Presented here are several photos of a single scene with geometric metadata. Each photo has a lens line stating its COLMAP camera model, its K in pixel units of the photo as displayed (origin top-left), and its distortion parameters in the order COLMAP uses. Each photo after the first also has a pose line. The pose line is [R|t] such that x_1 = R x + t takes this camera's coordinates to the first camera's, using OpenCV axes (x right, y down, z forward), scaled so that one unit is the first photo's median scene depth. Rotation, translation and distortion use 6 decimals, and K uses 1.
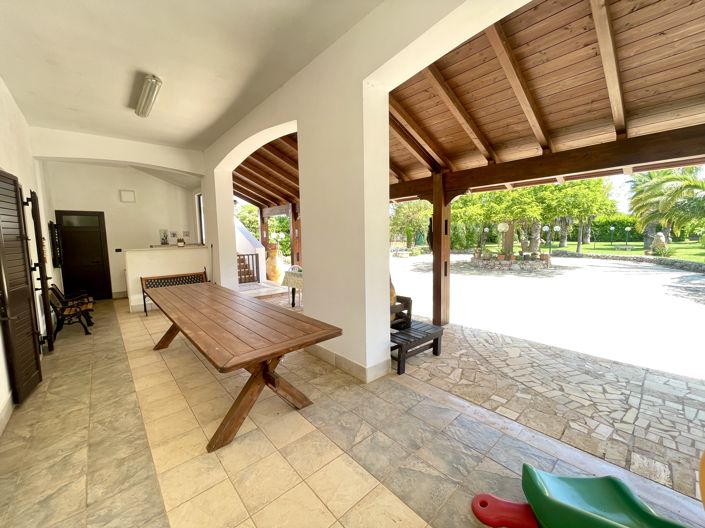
lens RADIAL K [[288.3, 0, 352.9], [0, 288.3, 262.5], [0, 0, 1]] dist [0.010066, -0.002202]
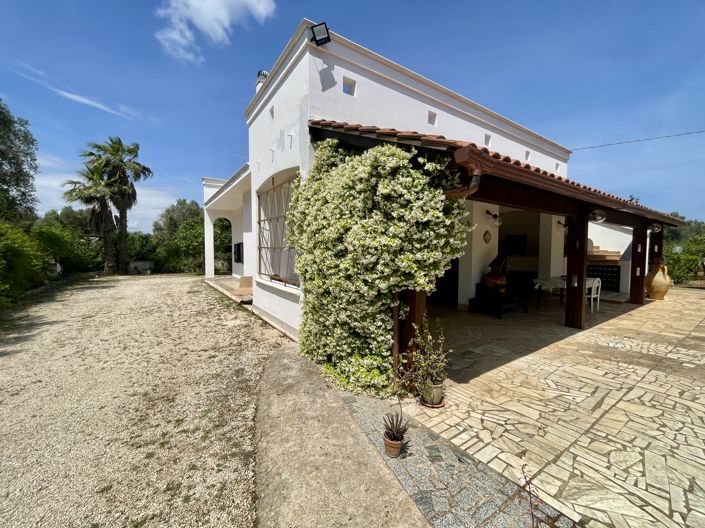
lens RADIAL K [[288.3, 0, 353.3], [0, 288.3, 263.3], [0, 0, 1]] dist [0.010066, -0.002202]
pose [[-0.132715, 0.068018, -0.988818, 2.349059], [-0.098899, 0.991755, 0.081493, -0.082395], [0.986208, 0.108608, -0.124893, 0.330662]]
